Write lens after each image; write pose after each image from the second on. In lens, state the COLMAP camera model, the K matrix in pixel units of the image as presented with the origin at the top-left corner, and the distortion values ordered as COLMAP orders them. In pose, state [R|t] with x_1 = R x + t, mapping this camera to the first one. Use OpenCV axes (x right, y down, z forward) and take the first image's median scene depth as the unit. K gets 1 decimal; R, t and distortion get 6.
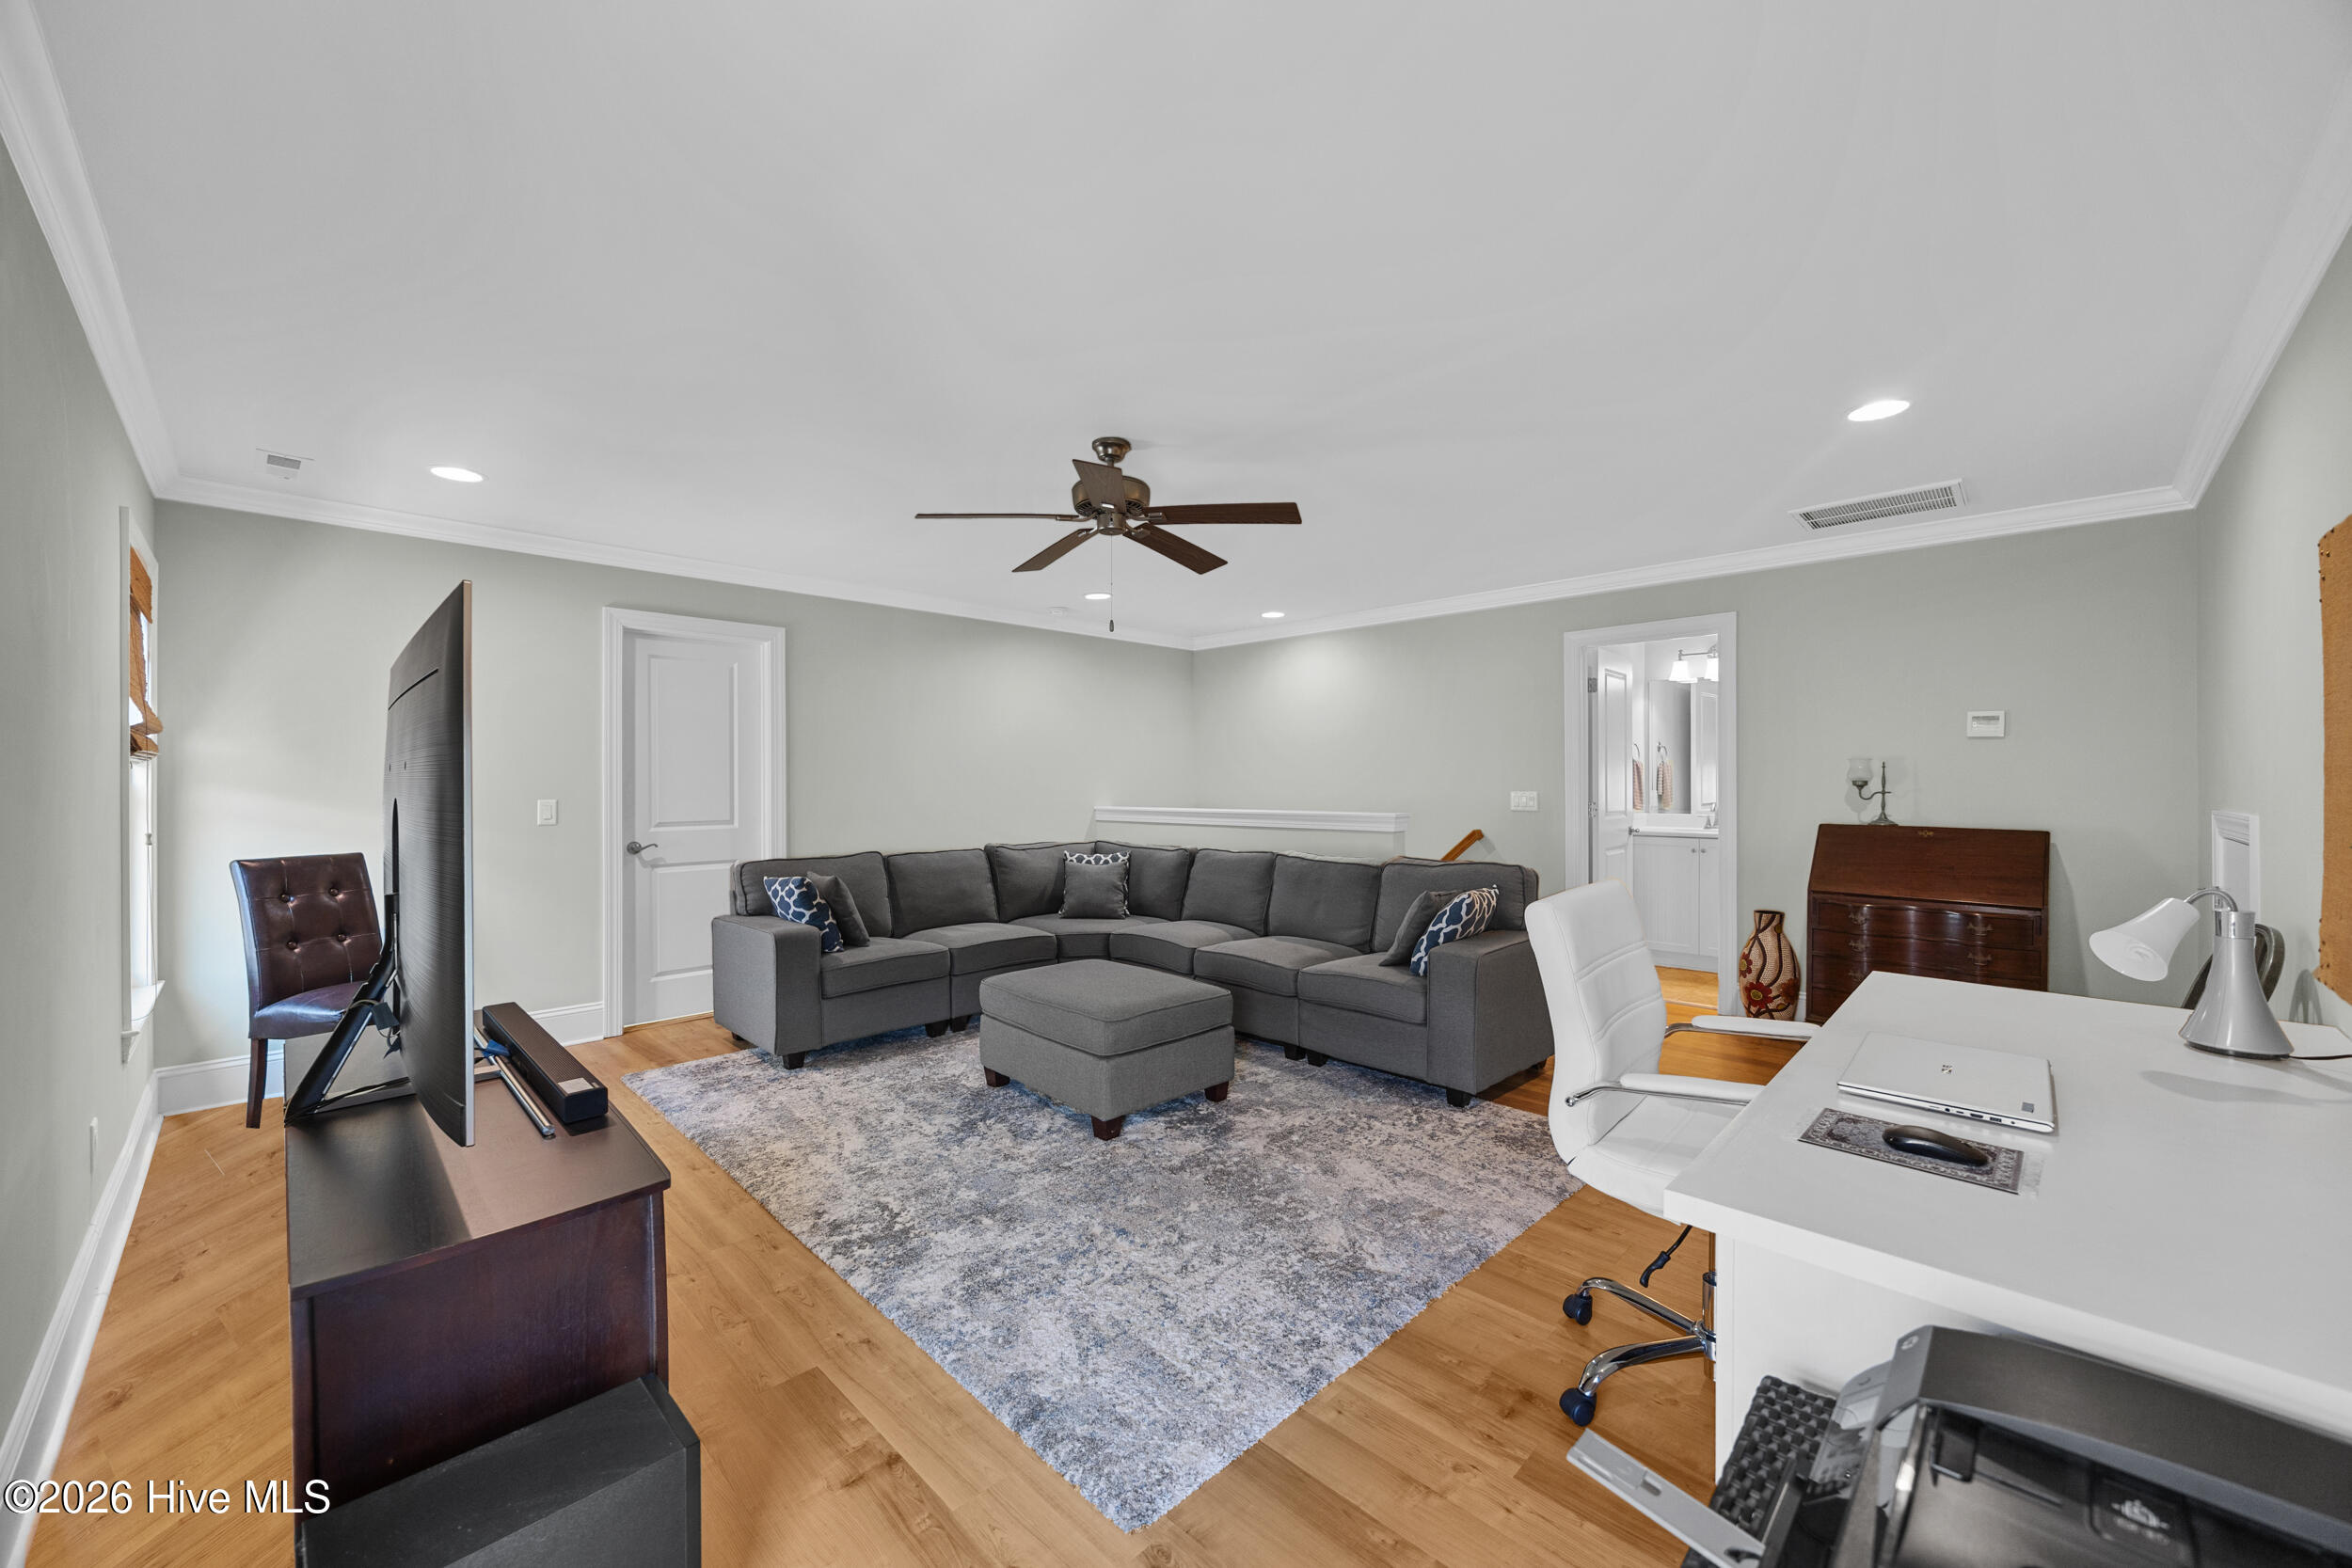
lens RADIAL K [[892.5, 0, 1178.0], [0, 892.5, 795.7], [0, 0, 1]] dist [-0.000316, 0.000010]
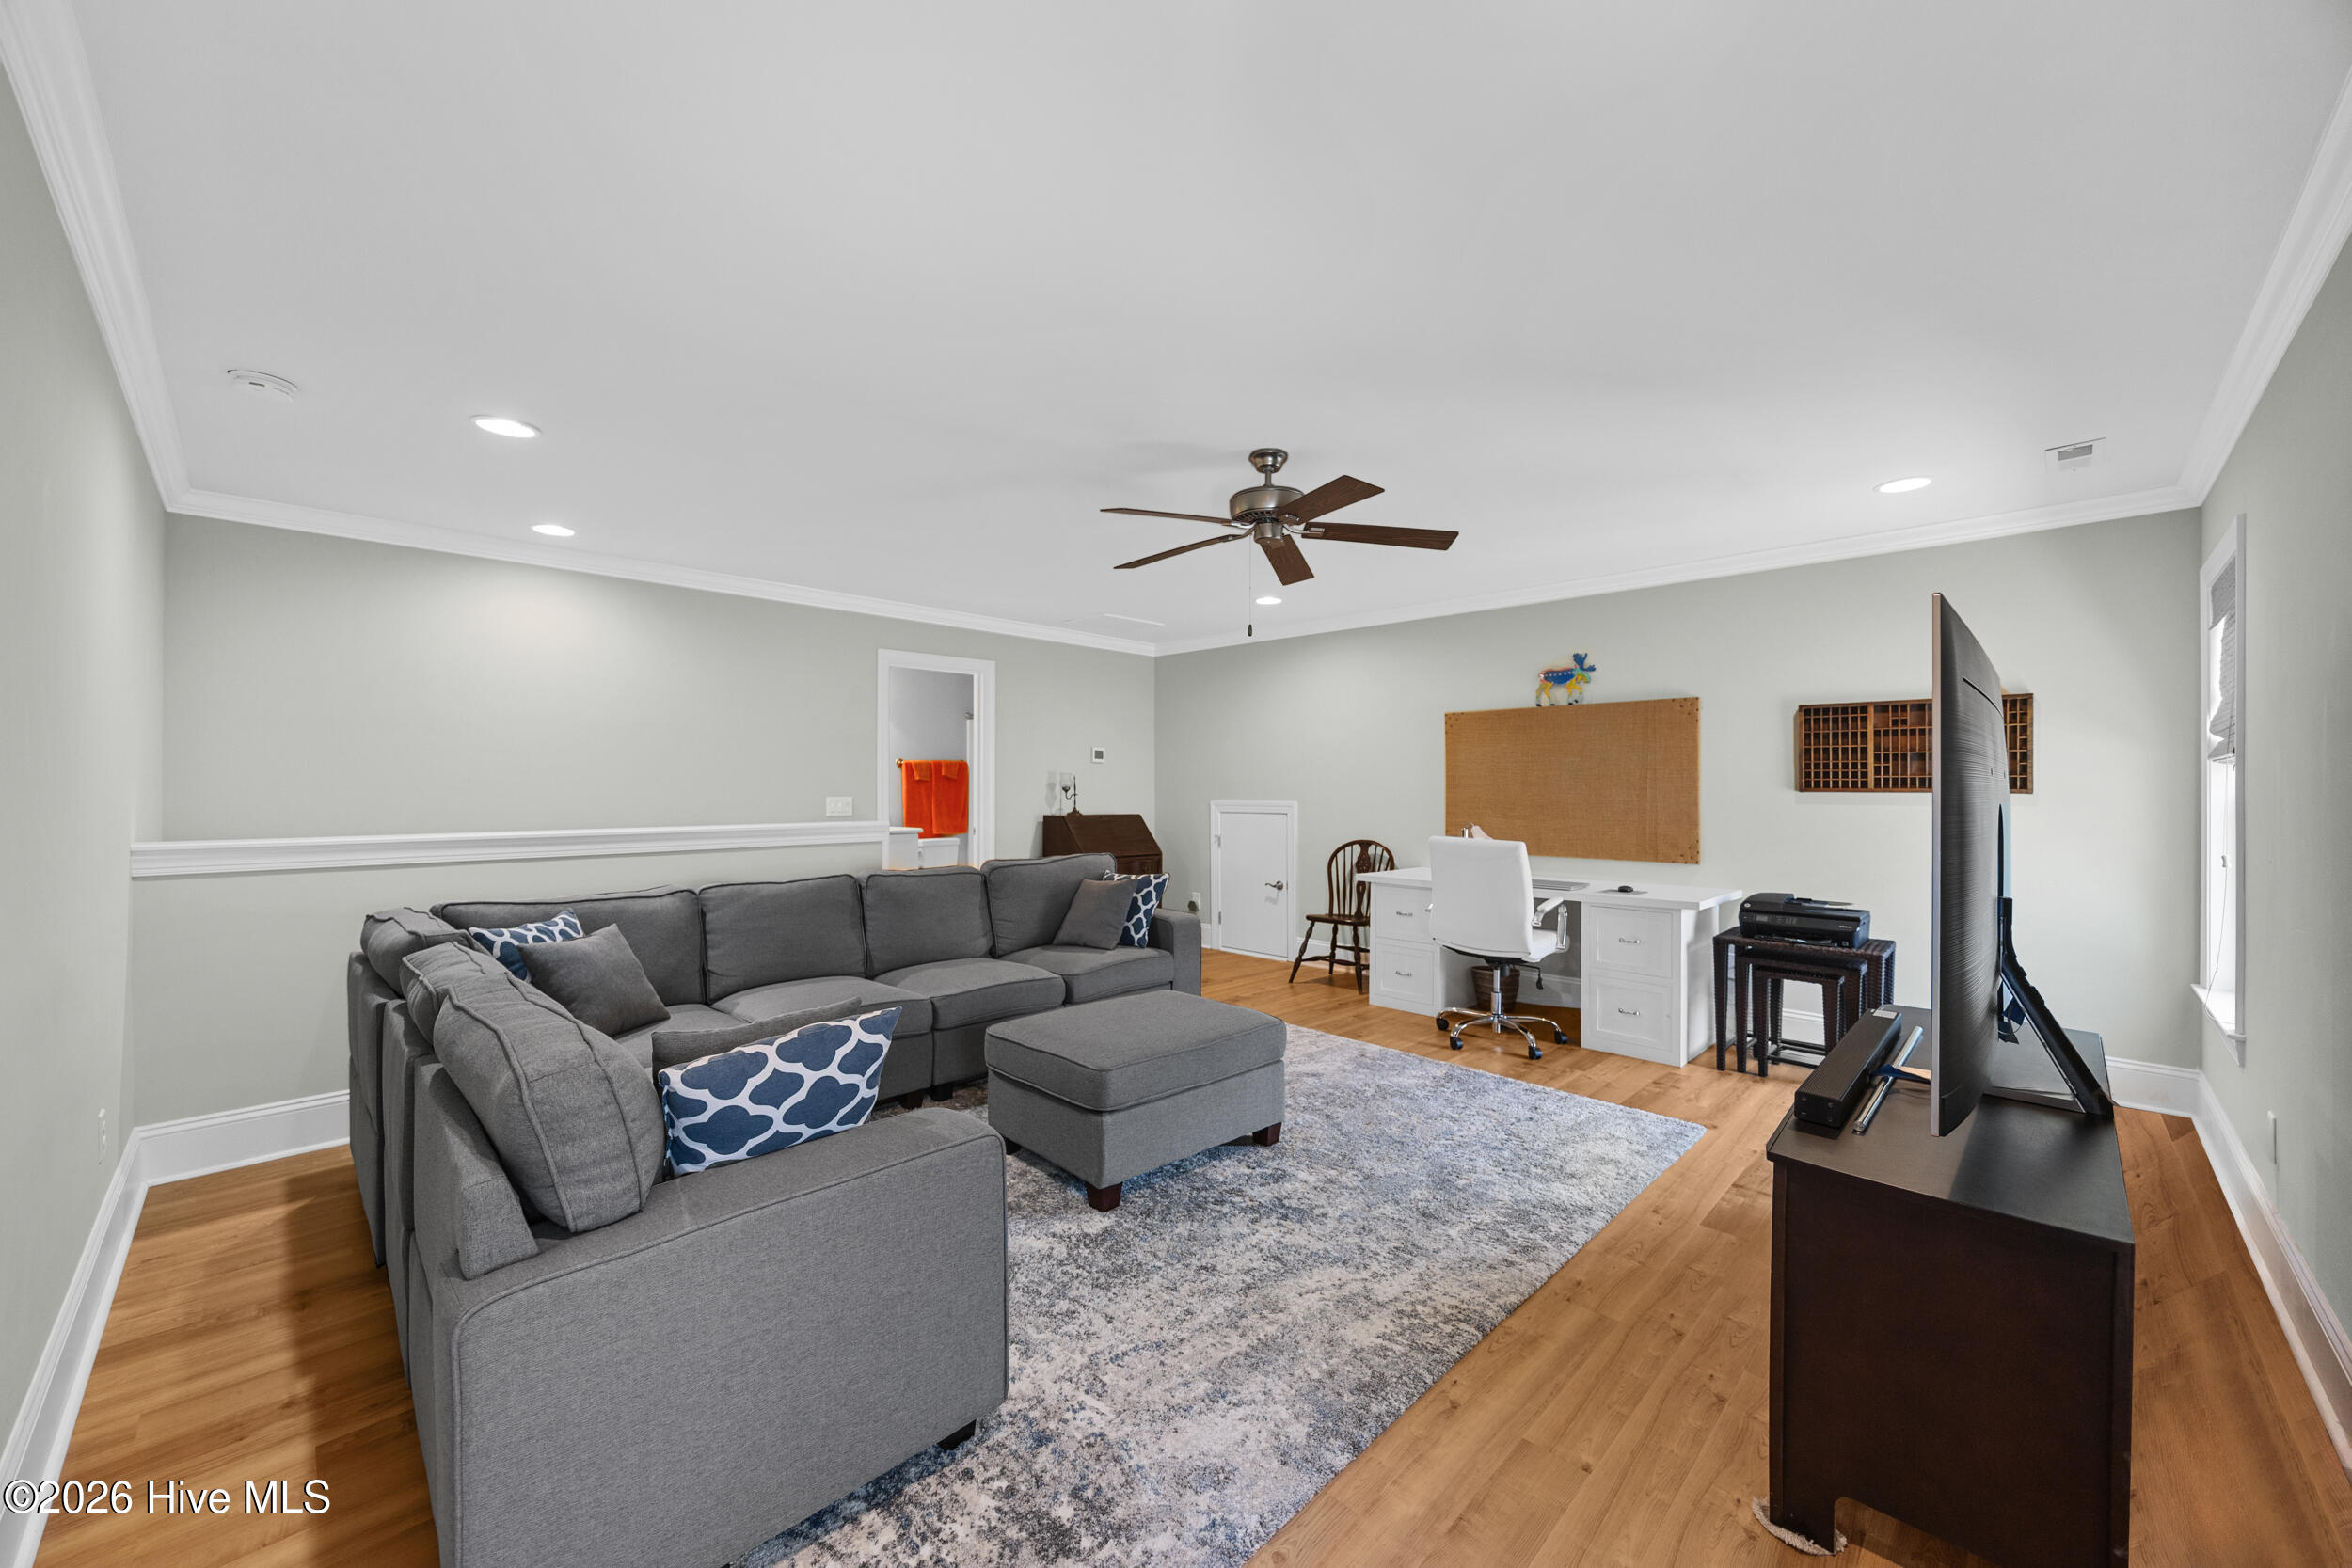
lens RADIAL K [[892.5, 0, 1171.6], [0, 892.5, 763.3], [0, 0, 1]] dist [-0.000316, 0.000010]
pose [[-0.000498, 0.030881, 0.999523, -1.236881], [0.013759, 0.999429, -0.030872, -0.010738], [-0.999905, 0.013737, -0.000923, 1.254956]]
